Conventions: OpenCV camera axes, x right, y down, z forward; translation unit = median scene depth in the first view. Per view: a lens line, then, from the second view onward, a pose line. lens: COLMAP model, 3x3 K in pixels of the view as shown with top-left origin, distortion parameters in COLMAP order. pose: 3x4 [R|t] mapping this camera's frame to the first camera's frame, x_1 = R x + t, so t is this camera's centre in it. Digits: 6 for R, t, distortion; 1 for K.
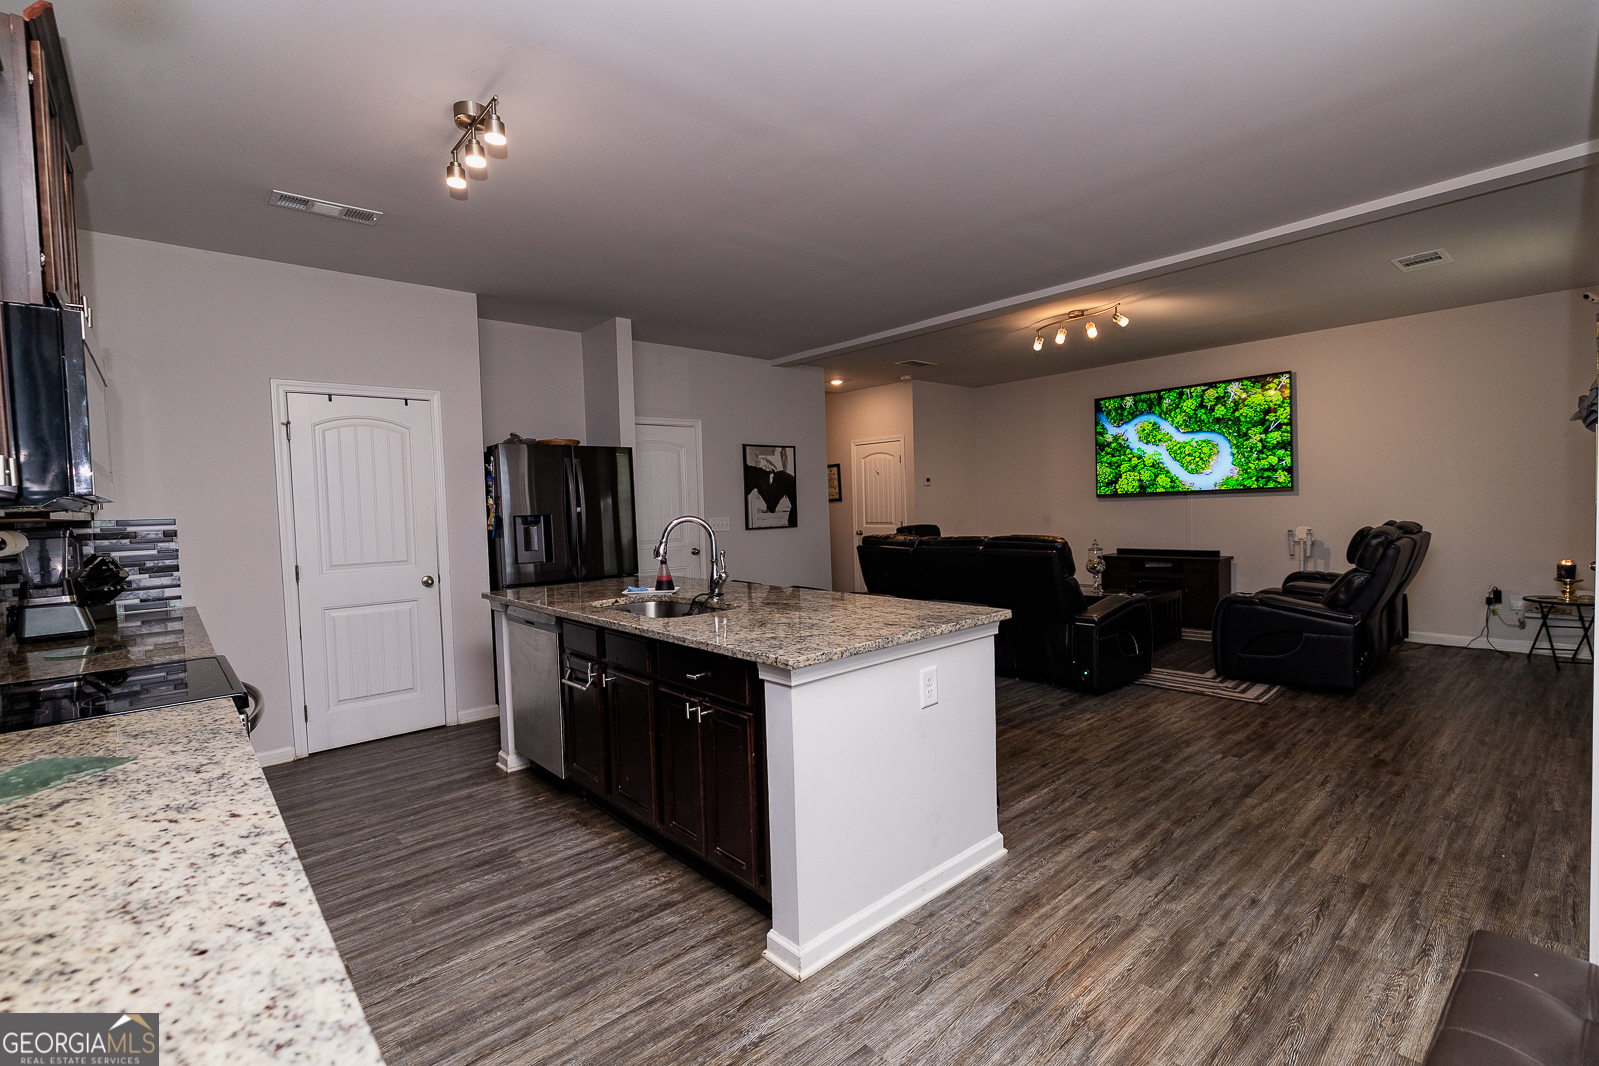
lens RADIAL K [[760.8, 0, 805.0], [0, 760.8, 527.0], [0, 0, 1]] dist [0.000343, 0.000107]
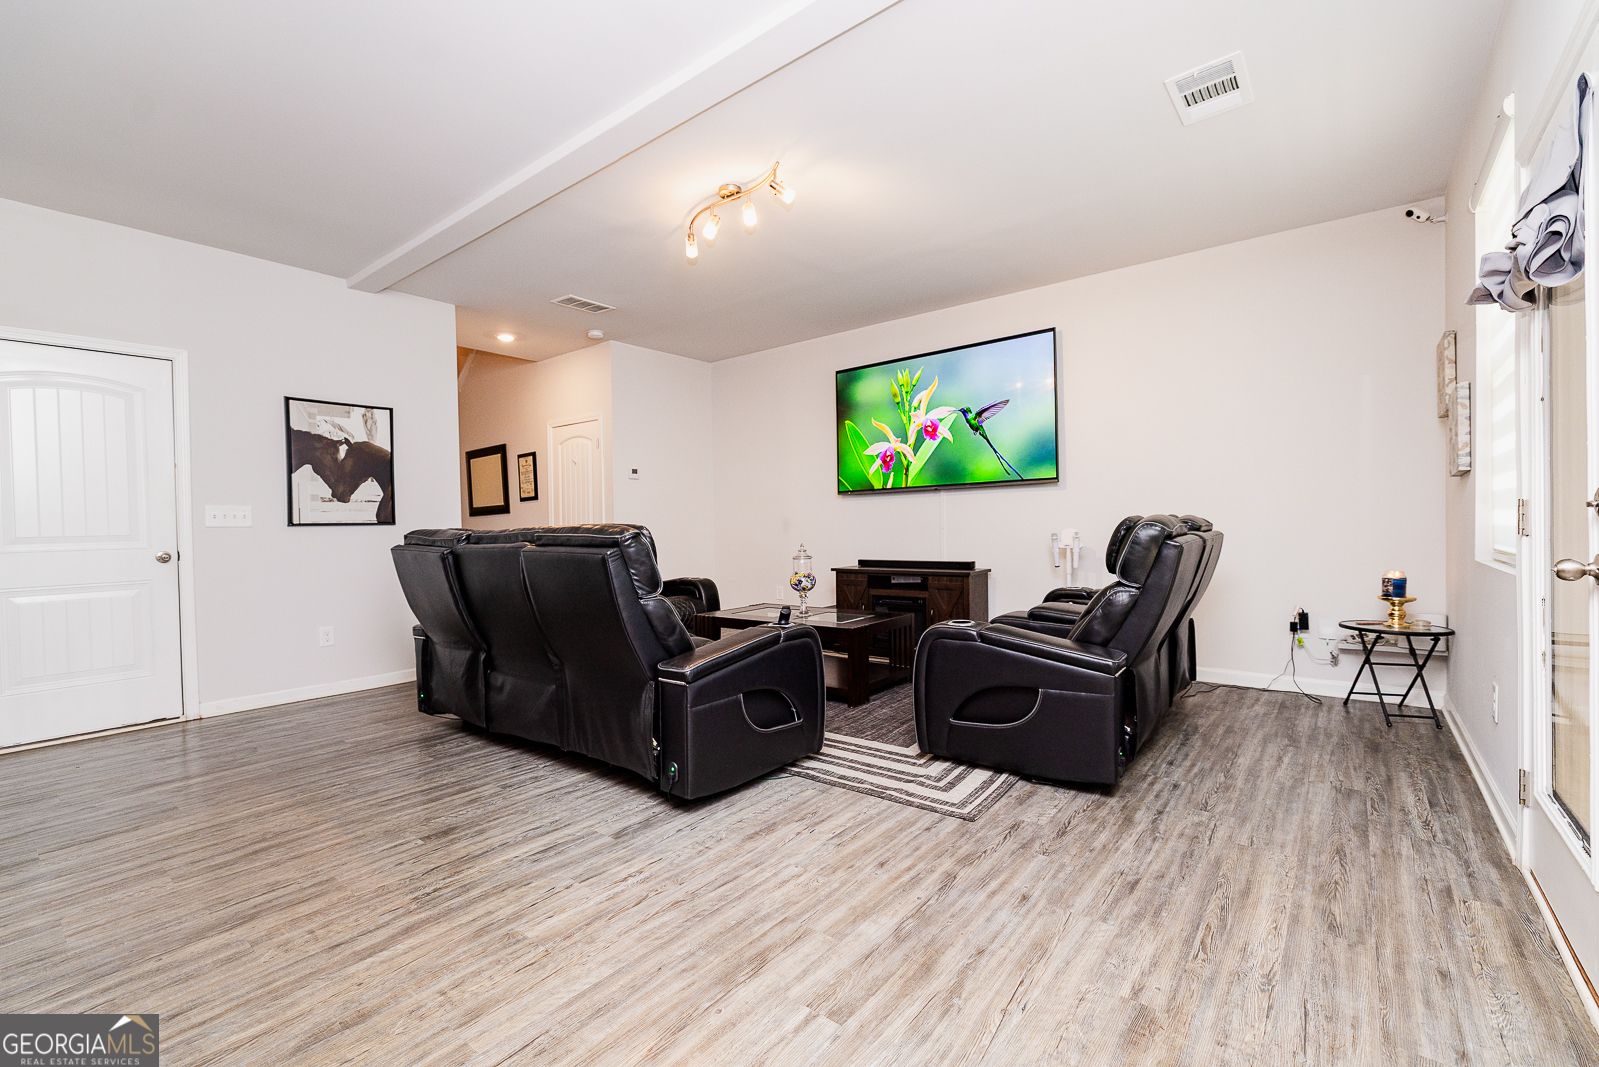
lens RADIAL K [[687.4, 0, 799.5], [0, 687.4, 533.5], [0, 0, 1]] dist [-0.000686, 0.000236]
pose [[0.988905, 0.010924, 0.148150, 0.347294], [-0.006988, 0.999609, -0.027060, 0.029456], [-0.148388, 0.025724, 0.988595, 0.439048]]
